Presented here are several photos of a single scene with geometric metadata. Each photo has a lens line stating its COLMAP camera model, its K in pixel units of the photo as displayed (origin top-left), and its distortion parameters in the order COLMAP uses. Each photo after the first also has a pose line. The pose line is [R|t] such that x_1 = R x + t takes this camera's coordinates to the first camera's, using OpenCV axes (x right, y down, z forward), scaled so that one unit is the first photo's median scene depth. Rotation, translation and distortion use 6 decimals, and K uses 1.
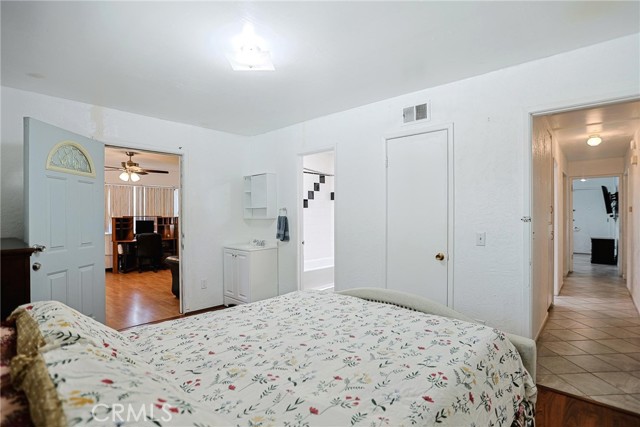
lens RADIAL K [[313.2, 0, 317.8], [0, 313.2, 214.3], [0, 0, 1]] dist [-0.023306, 0.003419]
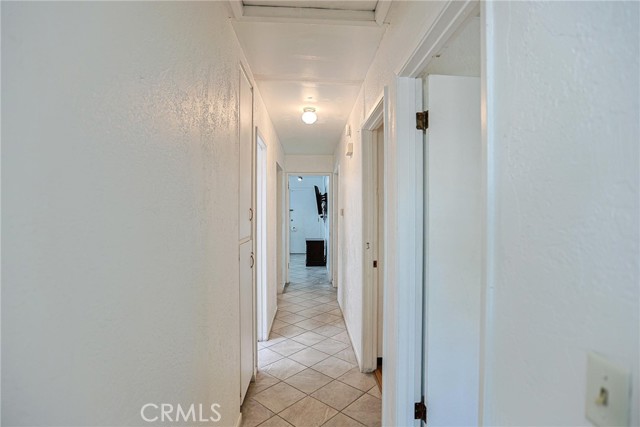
lens RADIAL K [[313.2, 0, 320.0], [0, 313.2, 212.0], [0, 0, 1]] dist [-0.023306, 0.003419]
pose [[0.719356, 0.000597, 0.694642, 0.282930], [-0.002377, 0.999996, 0.001601, -0.013387], [-0.694638, -0.002803, 0.719354, 0.315750]]
